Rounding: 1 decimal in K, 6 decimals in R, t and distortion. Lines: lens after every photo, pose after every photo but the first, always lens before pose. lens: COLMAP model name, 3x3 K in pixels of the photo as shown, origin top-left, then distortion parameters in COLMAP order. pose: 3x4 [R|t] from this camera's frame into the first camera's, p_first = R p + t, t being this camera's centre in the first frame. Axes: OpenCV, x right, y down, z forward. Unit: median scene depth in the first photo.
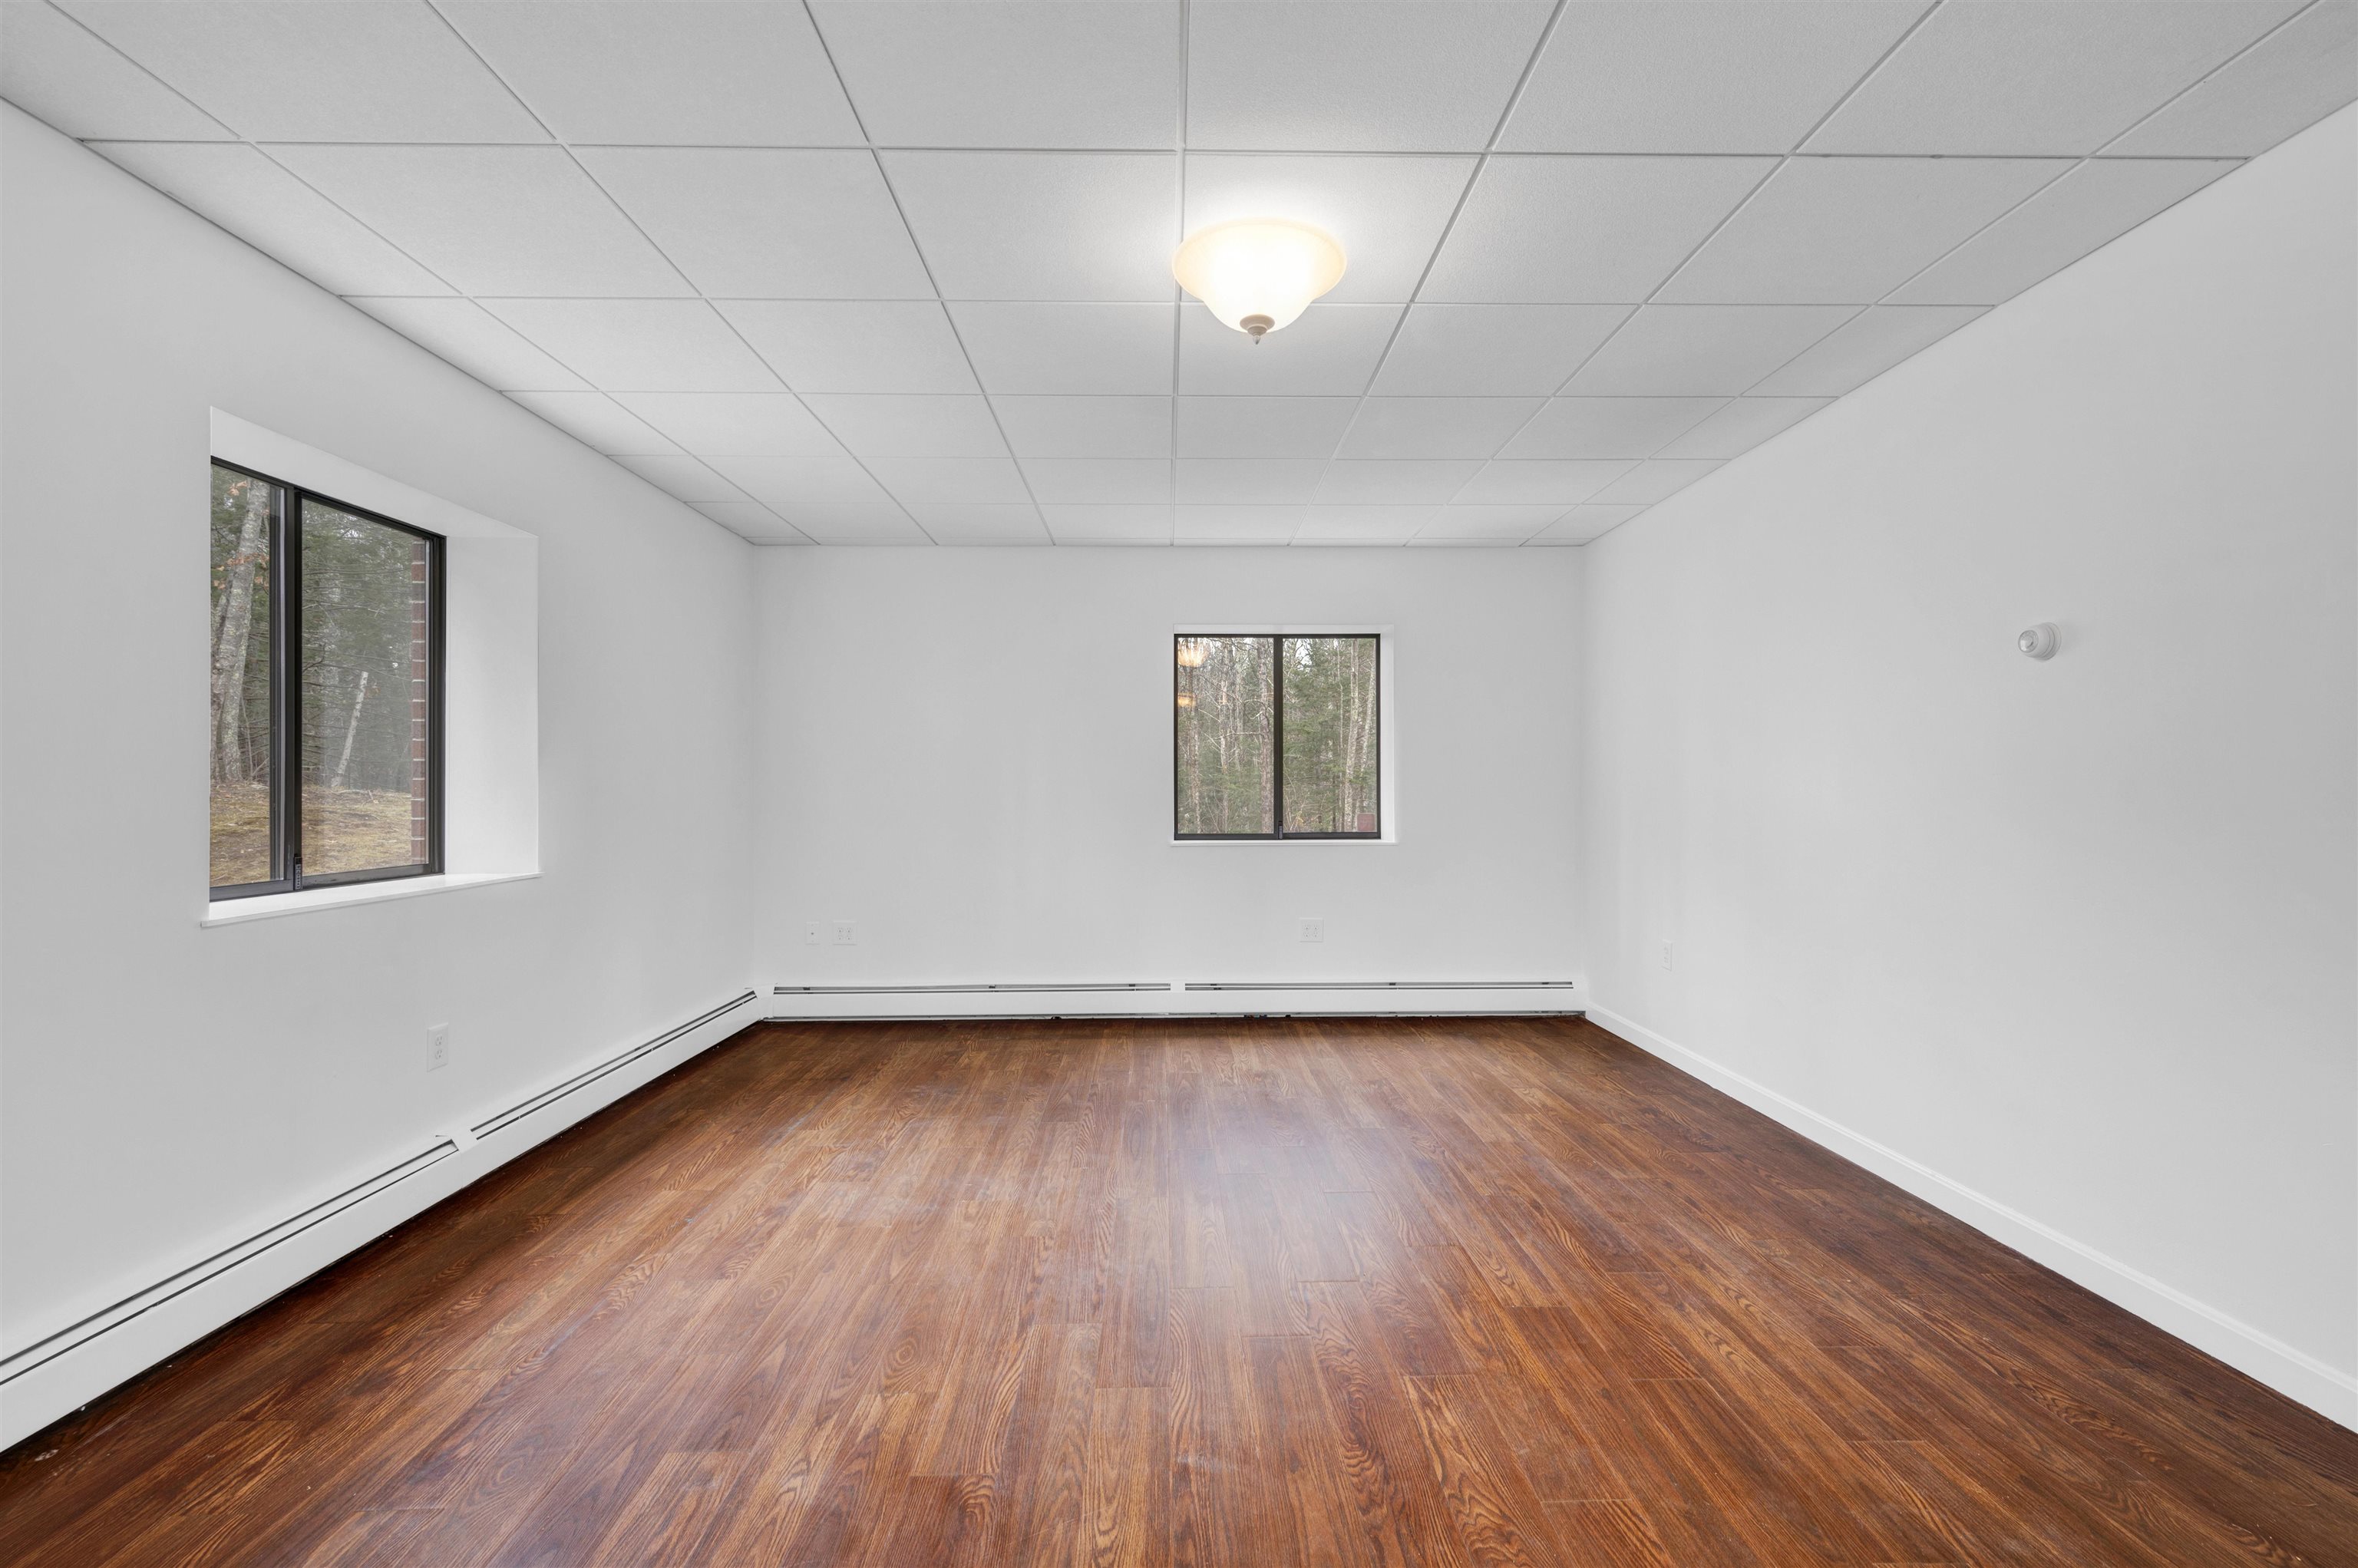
lens RADIAL K [[991.8, 0, 1179.0], [0, 991.8, 784.0], [0, 0, 1]] dist [-0.003913, -0.000202]
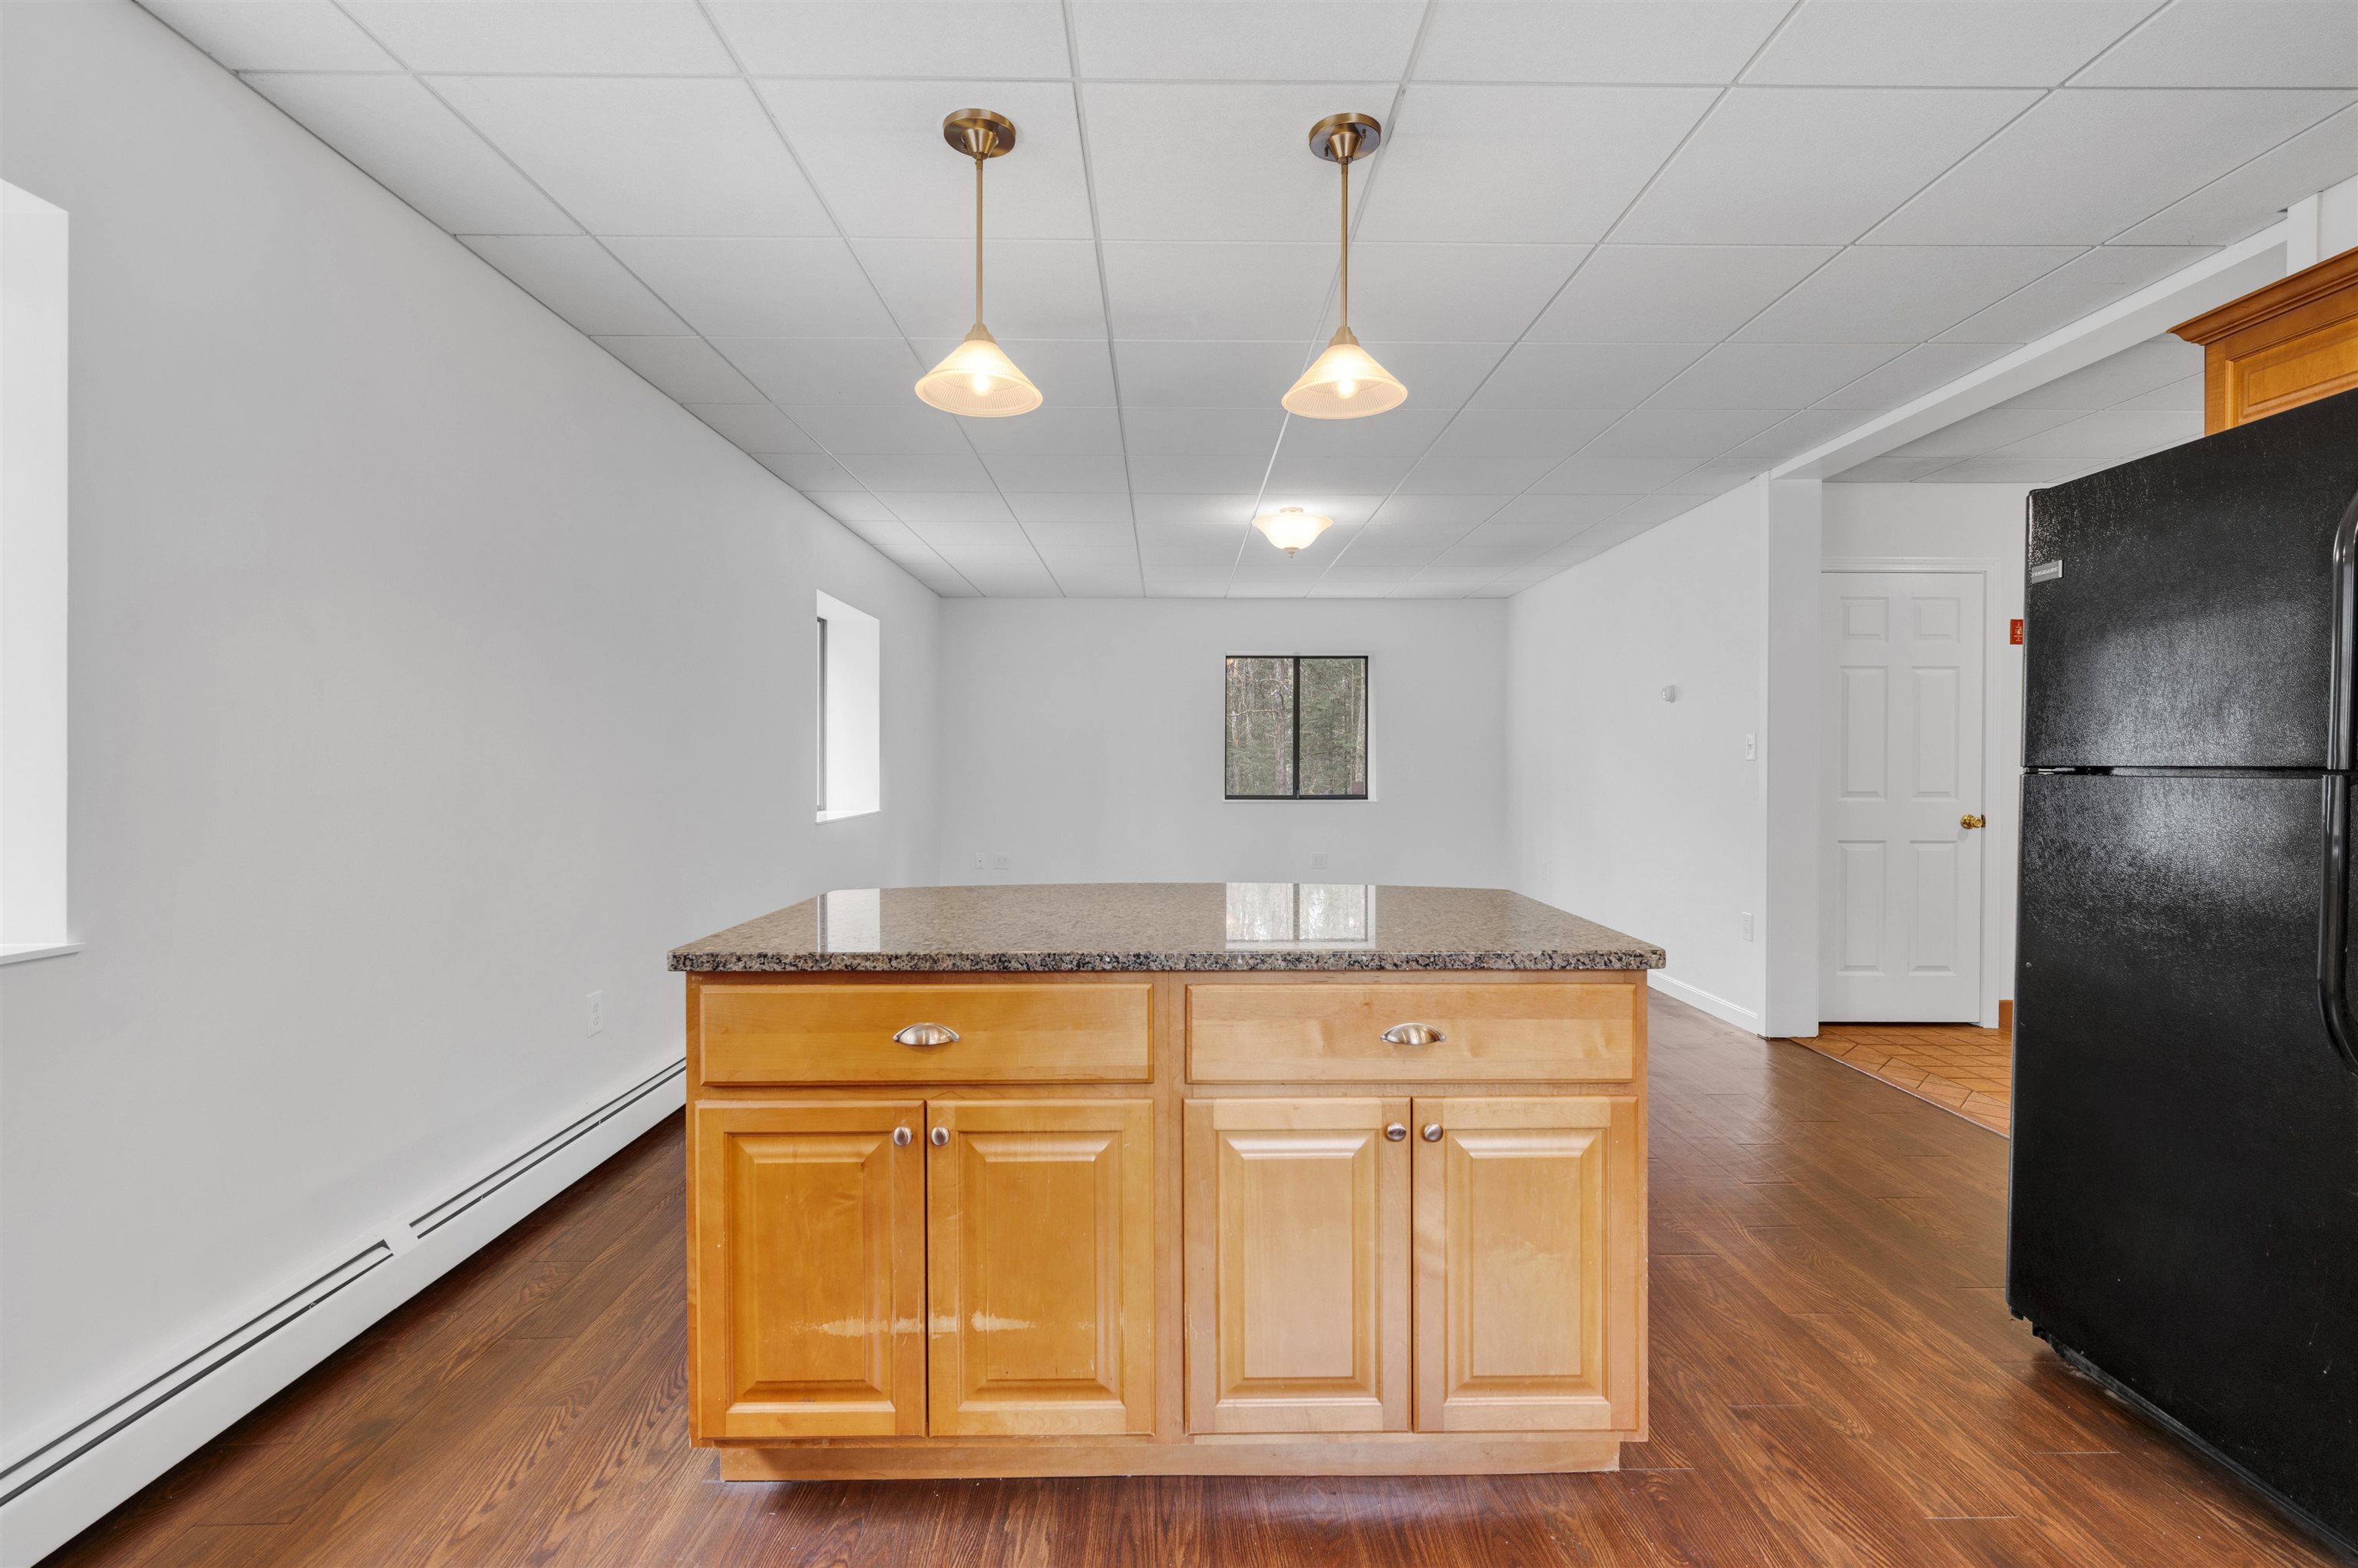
lens RADIAL K [[1073.6, 0, 1185.5], [0, 1073.6, 770.9], [0, 0, 1]] dist [0.000995, 0.000359]
pose [[0.999995, 0.002666, 0.001576, -0.104096], [-0.002684, 0.999927, 0.011766, -0.005040], [-0.001544, -0.011770, 0.999930, -0.917839]]
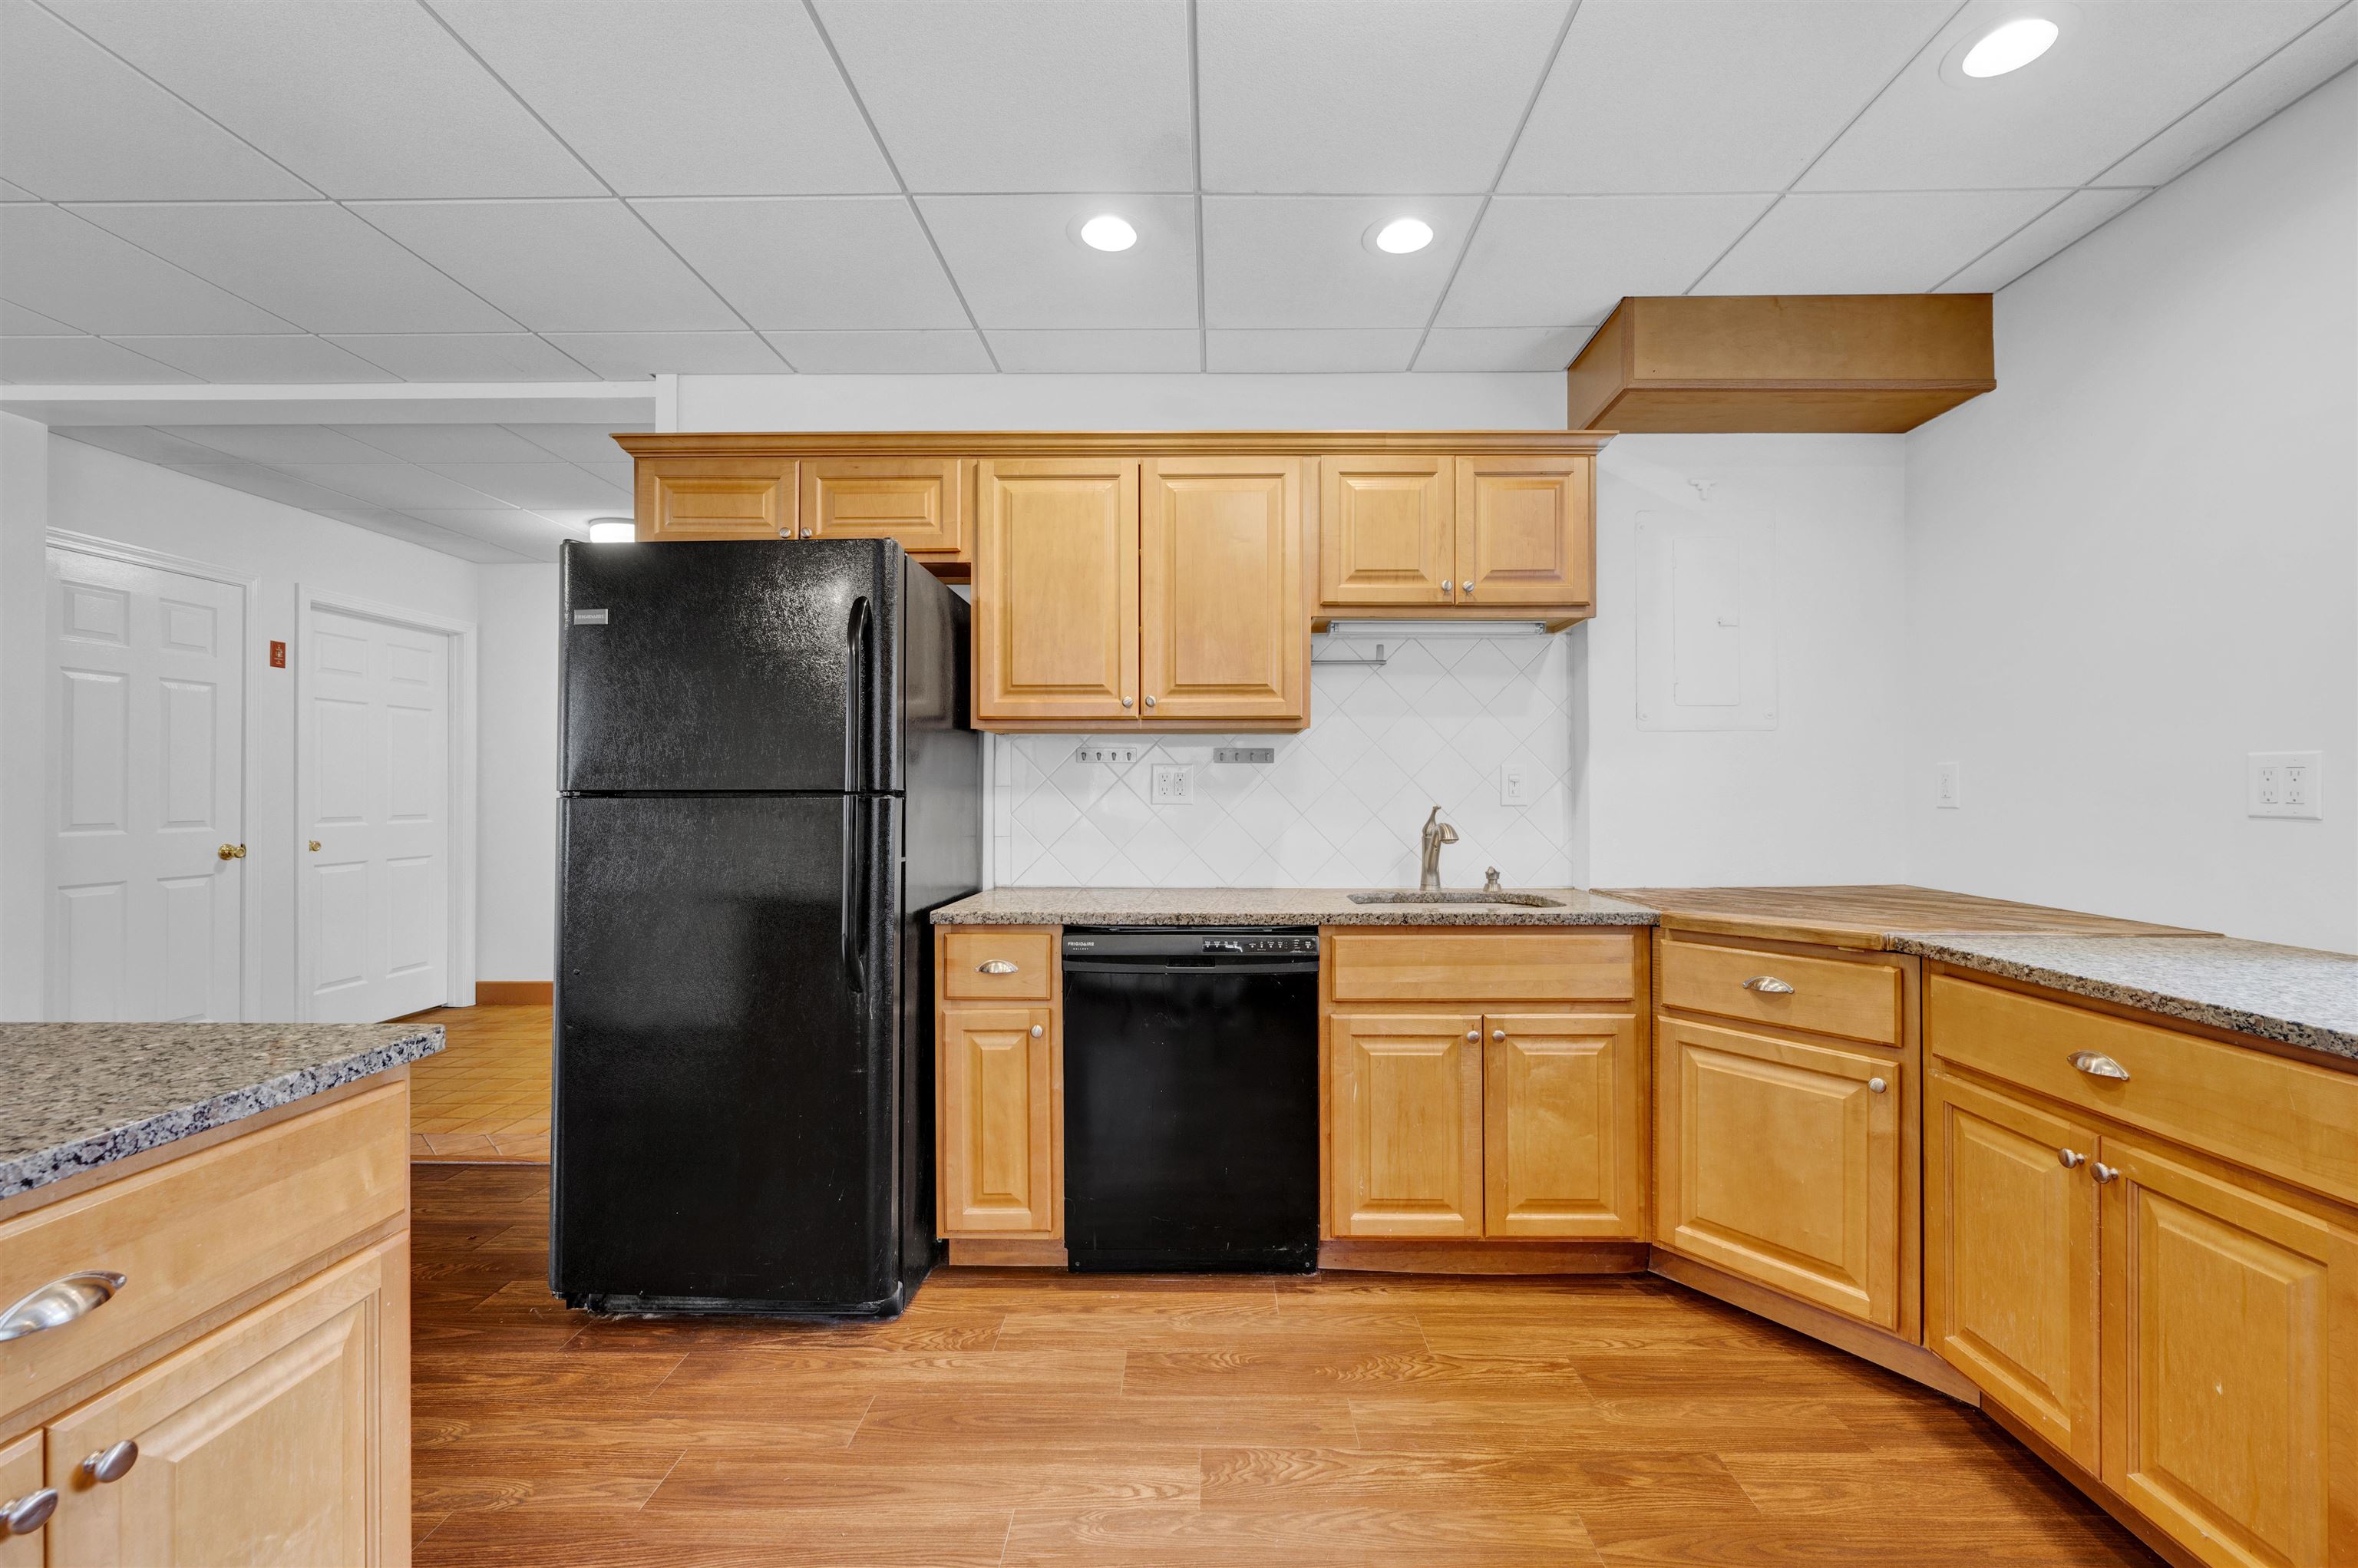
lens RADIAL K [[970.8, 0, 1194.6], [0, 970.8, 786.7], [0, 0, 1]] dist [-0.002888, -0.000262]
pose [[0.033993, 0.006172, 0.999403, -0.220558], [-0.004226, 0.999973, -0.006032, -0.001729], [-0.999413, -0.004018, 0.034018, -0.706095]]
